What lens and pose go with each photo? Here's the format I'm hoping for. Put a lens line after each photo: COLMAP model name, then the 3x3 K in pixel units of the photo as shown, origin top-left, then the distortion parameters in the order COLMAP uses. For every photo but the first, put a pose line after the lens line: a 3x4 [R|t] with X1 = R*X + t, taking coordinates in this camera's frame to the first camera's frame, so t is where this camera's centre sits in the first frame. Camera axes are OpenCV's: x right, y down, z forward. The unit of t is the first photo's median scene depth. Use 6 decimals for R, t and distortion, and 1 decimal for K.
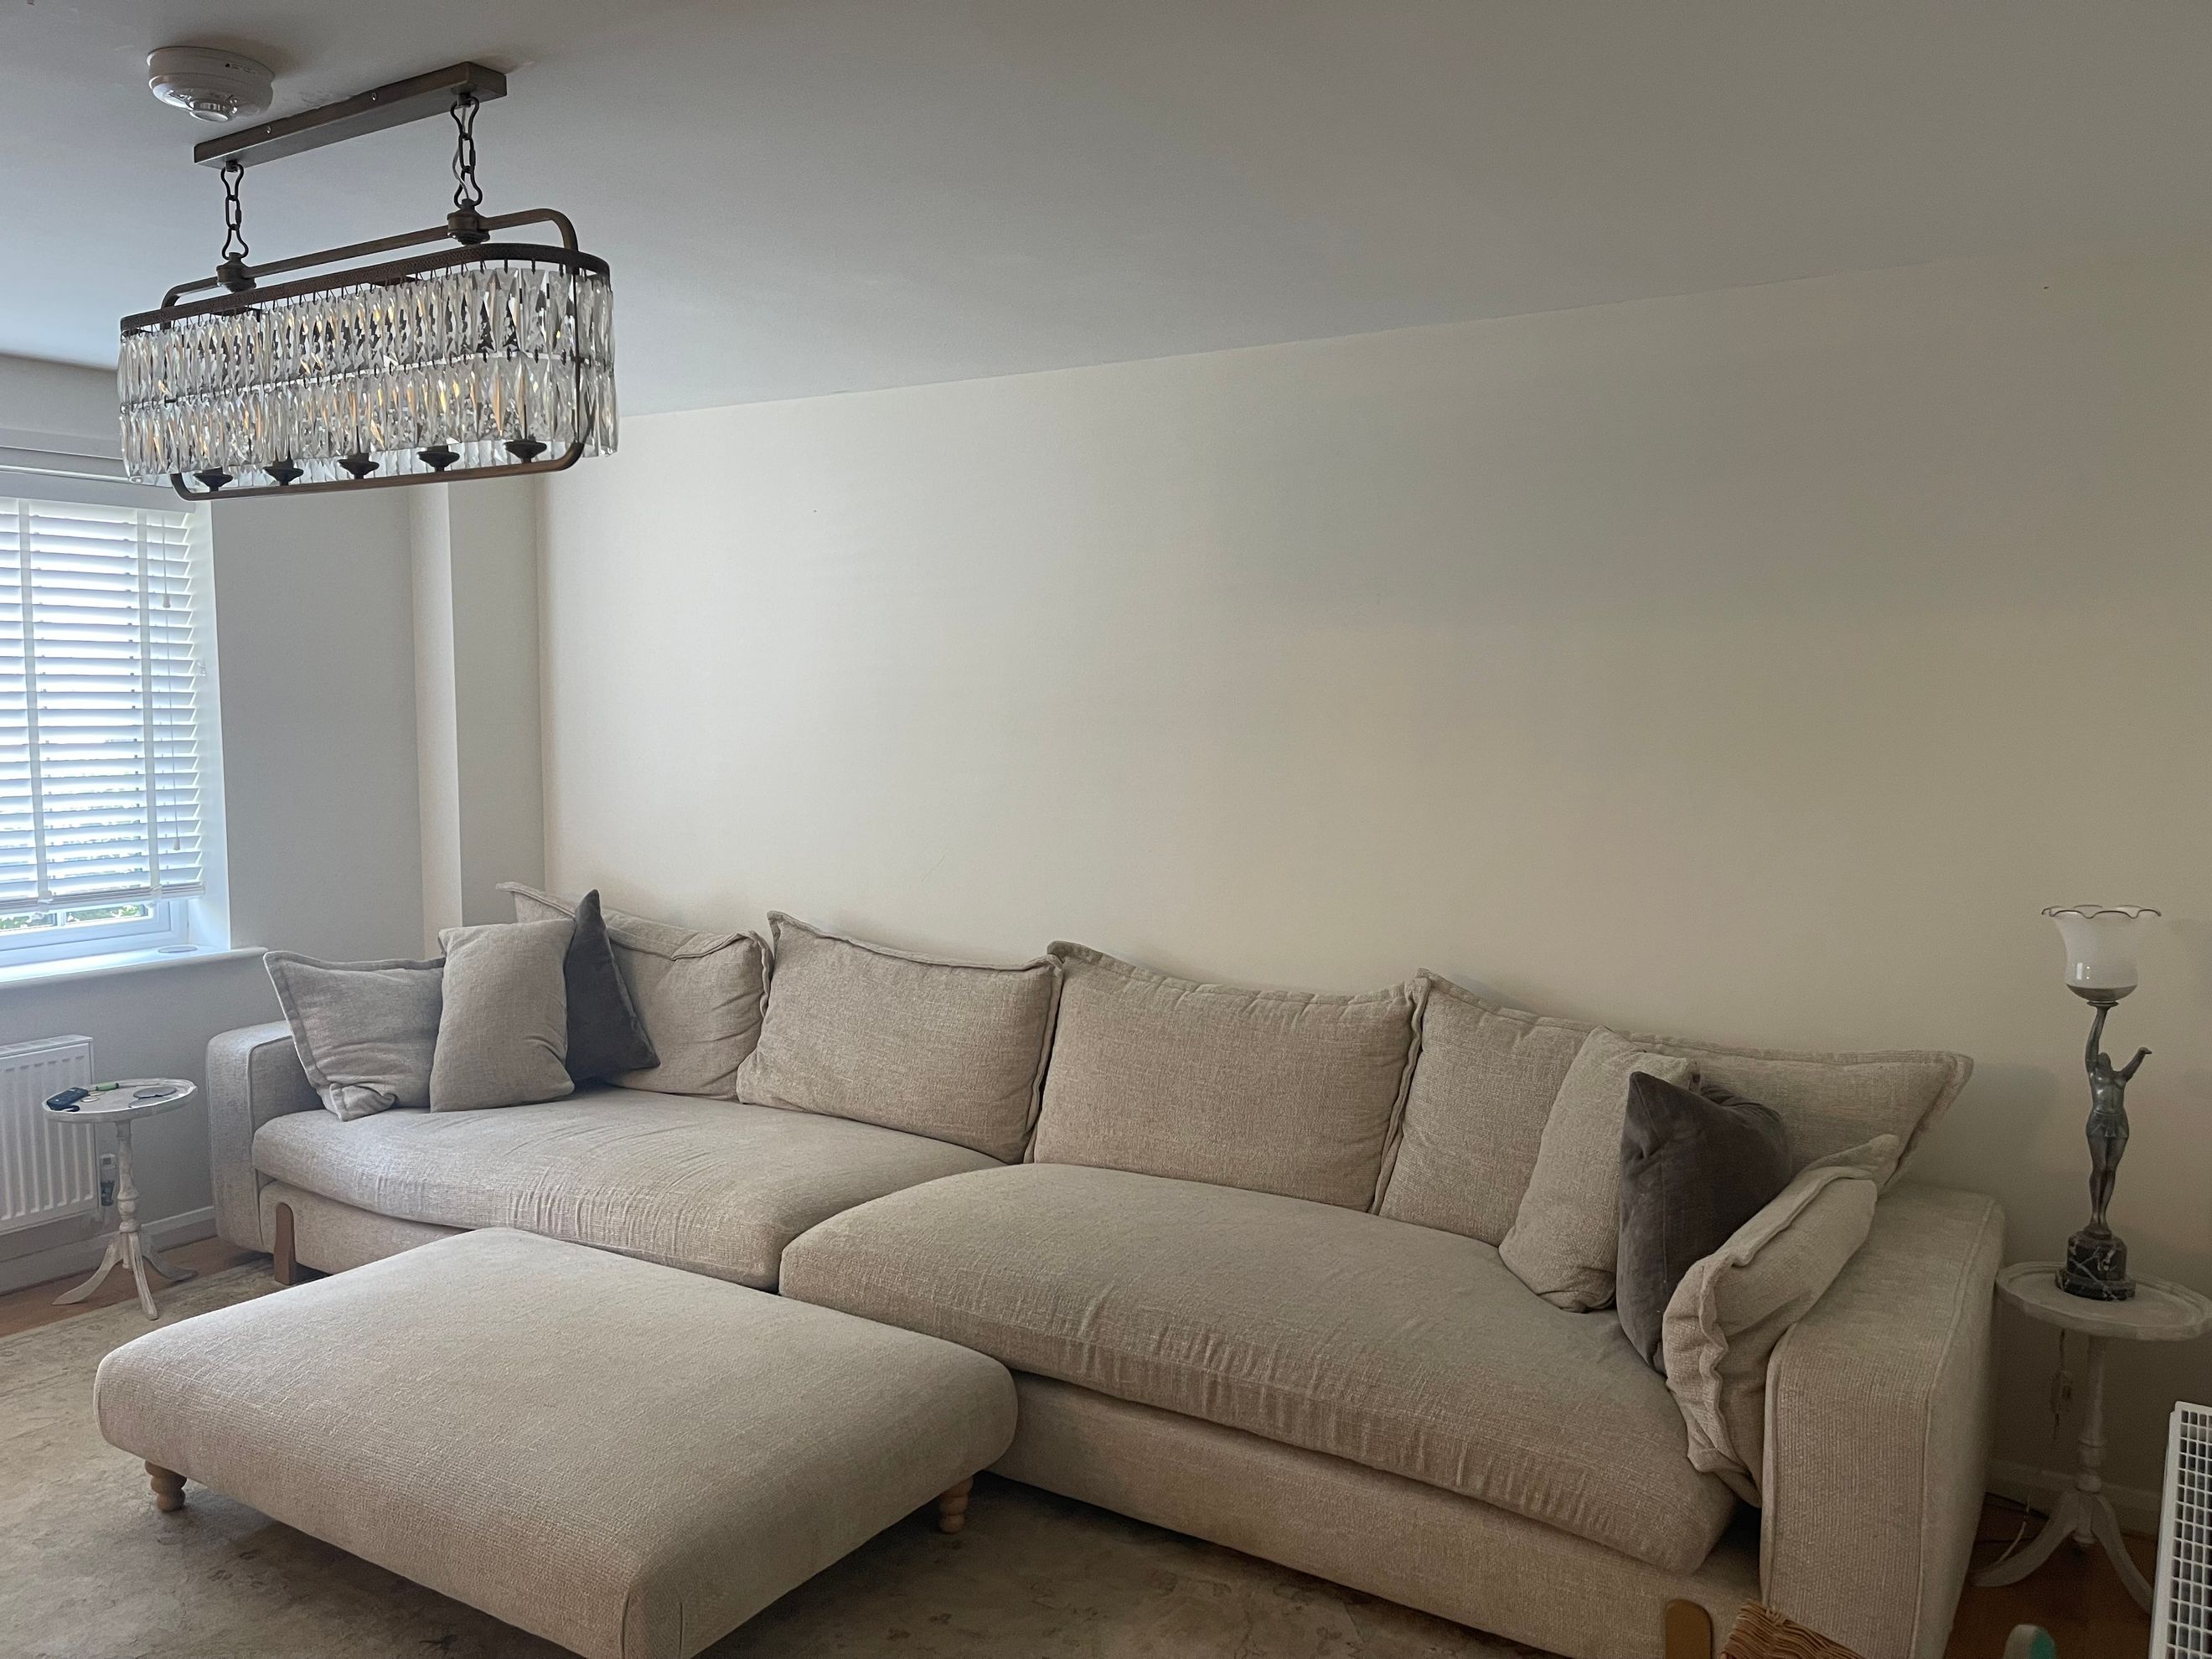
lens RADIAL K [[1639.2, 0, 1101.5], [0, 1639.2, 847.0], [0, 0, 1]] dist [0.068263, -0.089238]
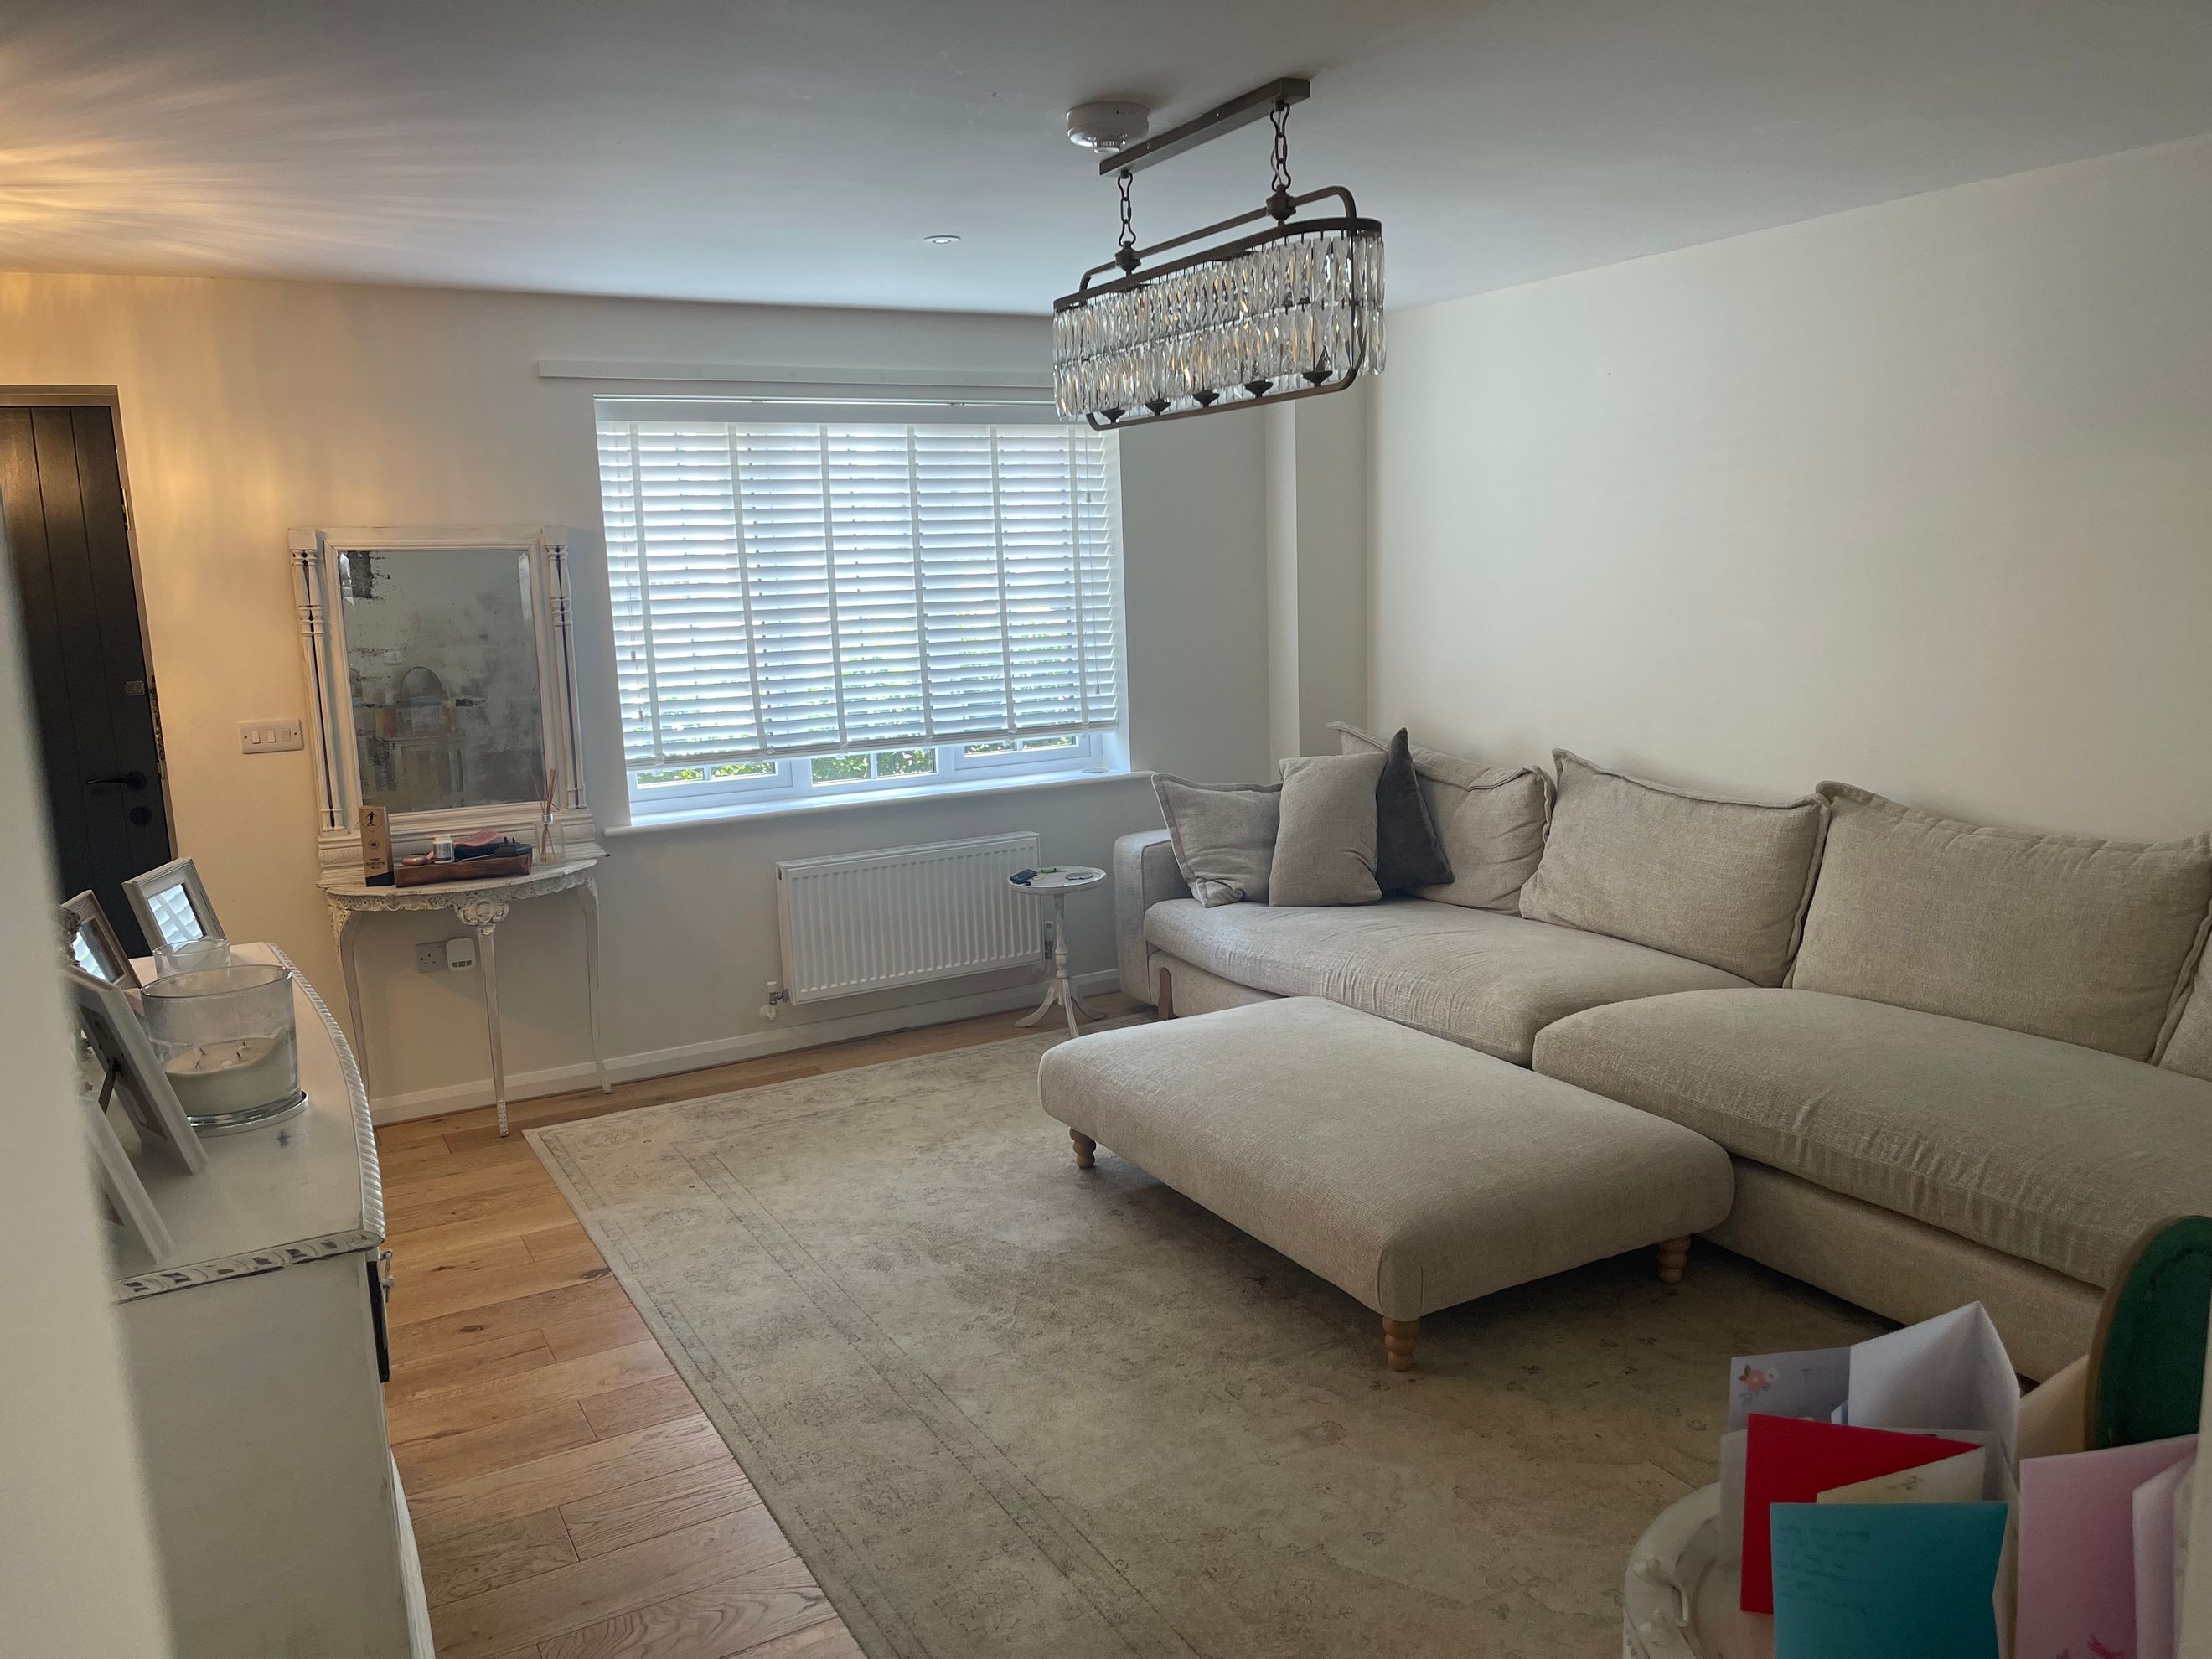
lens RADIAL K [[1639.2, 0, 1101.5], [0, 1639.2, 847.0], [0, 0, 1]] dist [0.068263, -0.089238]
pose [[0.872812, 0.045796, -0.485904, 0.096138], [-0.002650, 0.996018, 0.089115, 0.008368], [0.488050, -0.076493, 0.869457, -0.152713]]
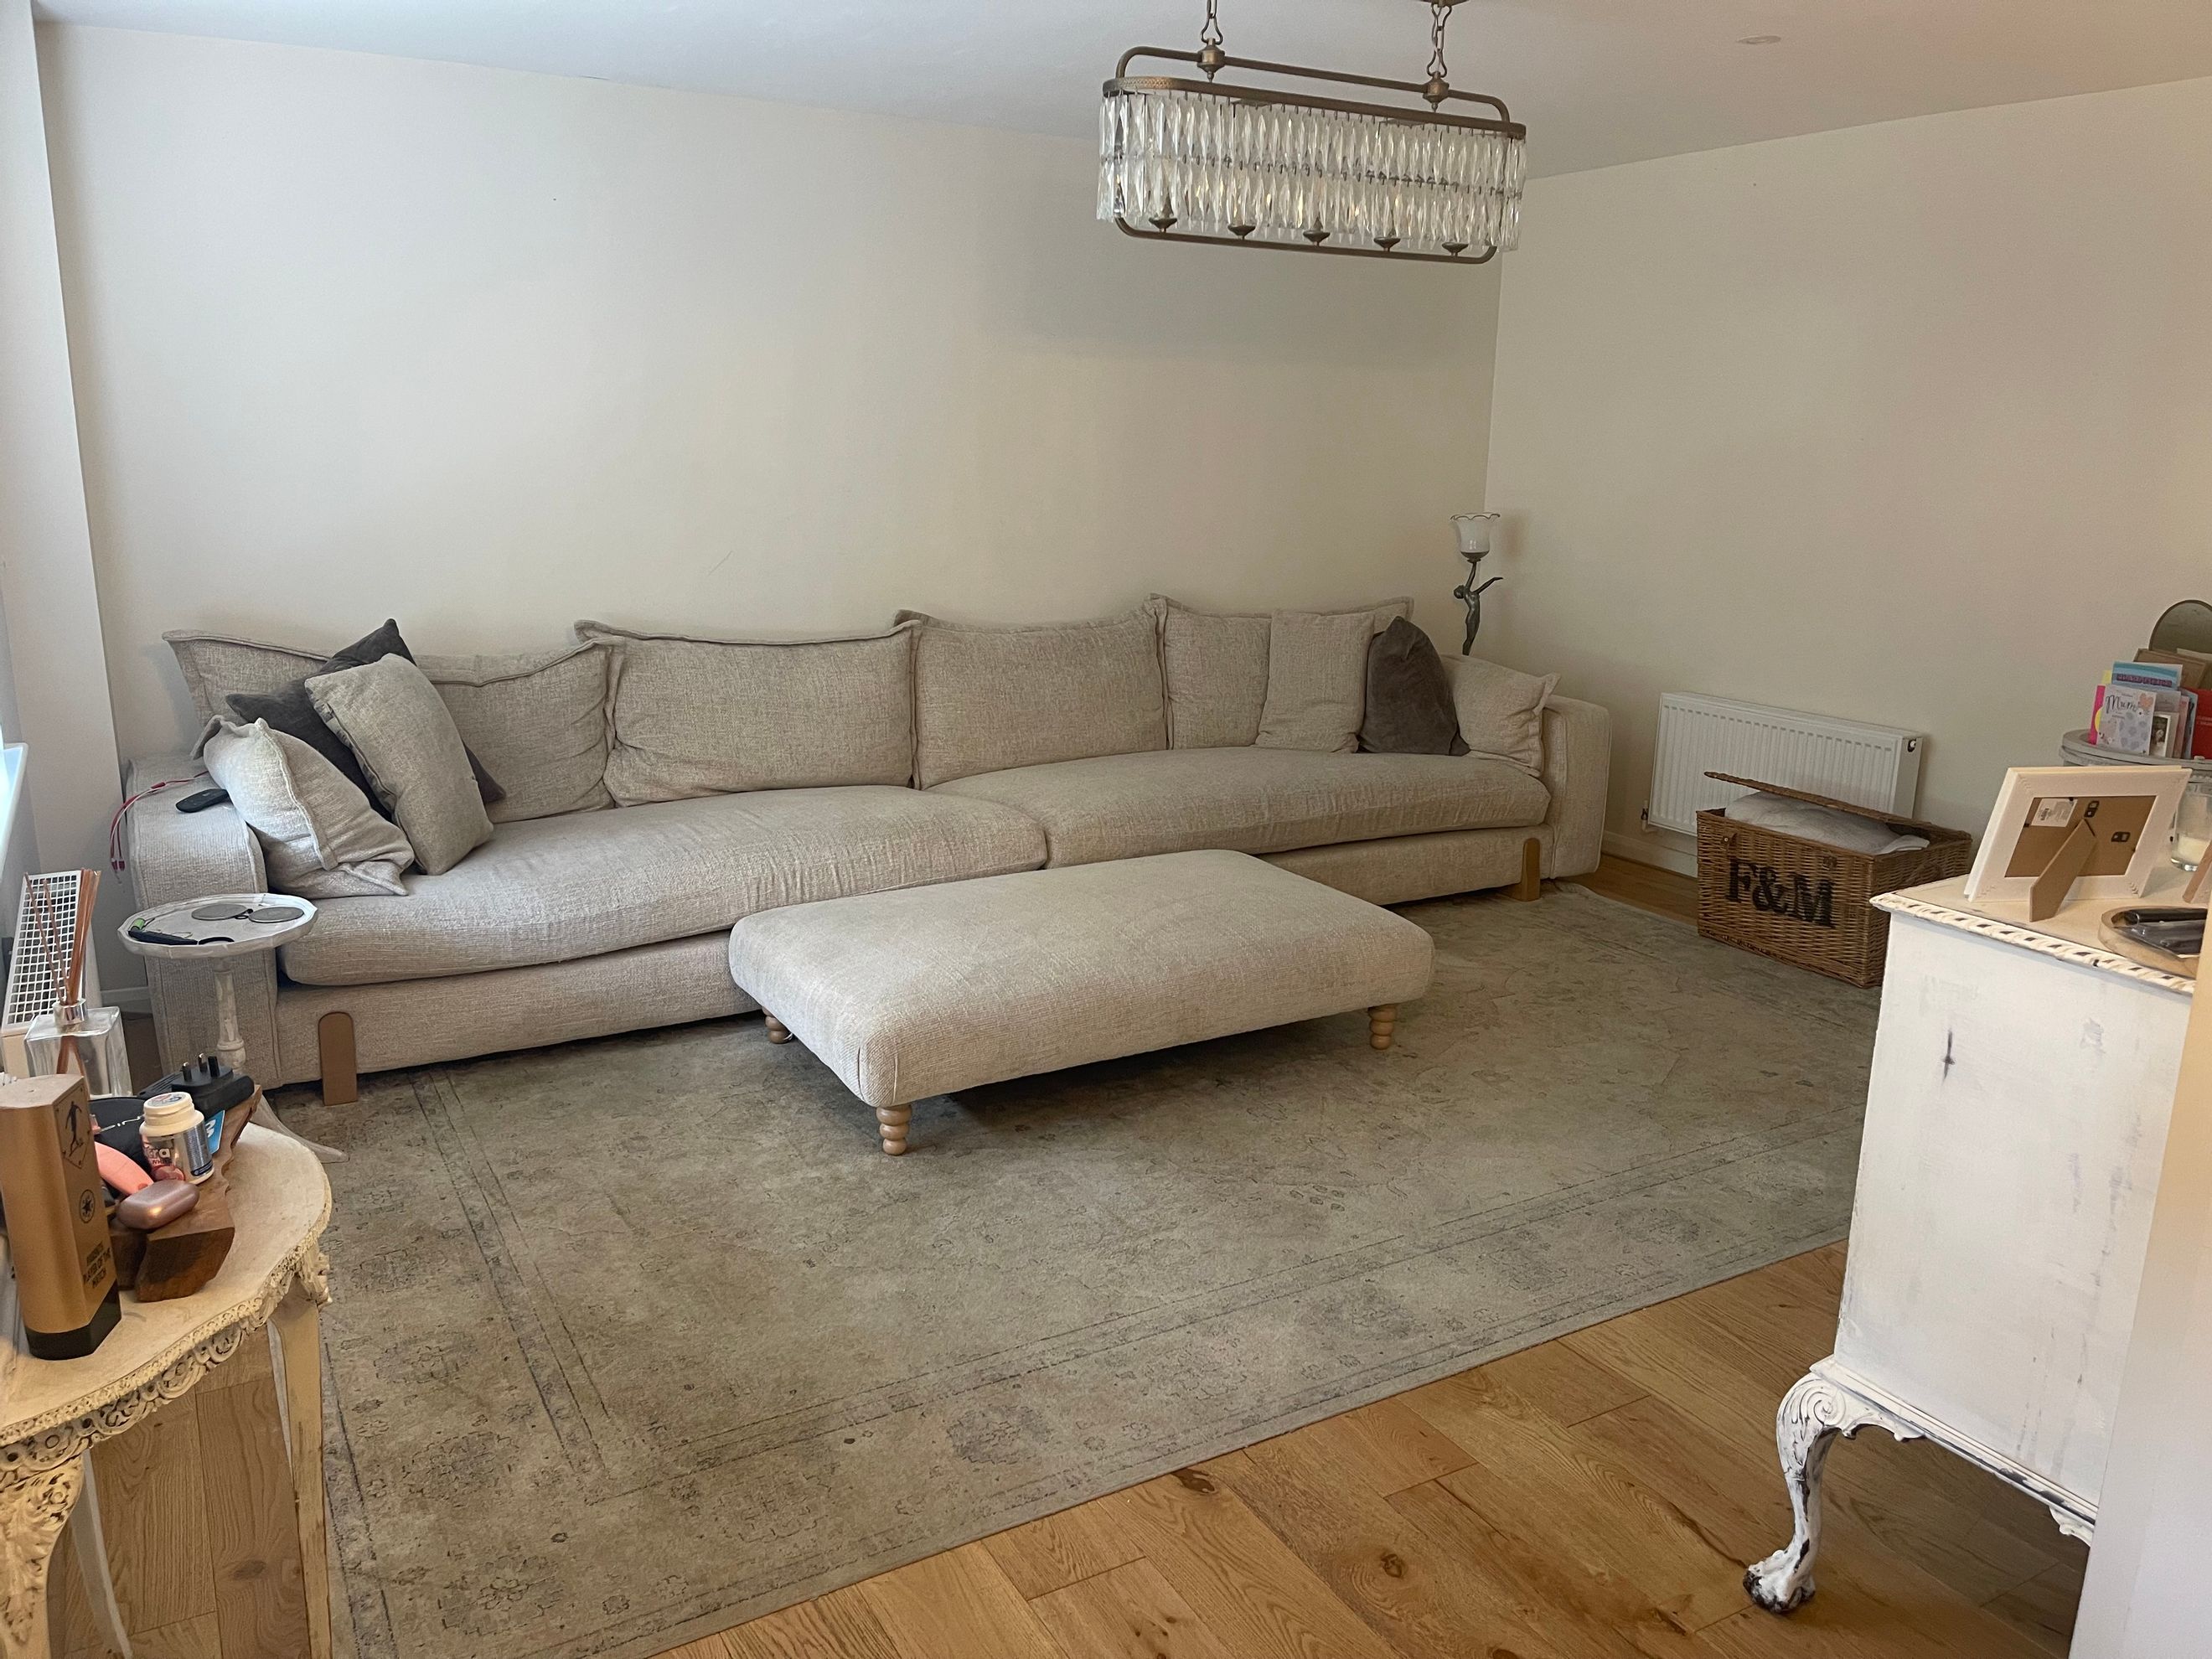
lens RADIAL K [[1699.8, 0, 1114.7], [0, 1699.8, 839.2], [0, 0, 1]] dist [0.205618, 0.000292]
pose [[0.470883, -0.213607, 0.855945, -1.263705], [0.065300, 0.976021, 0.207649, -0.036017], [-0.879776, -0.041885, 0.473541, 0.282600]]
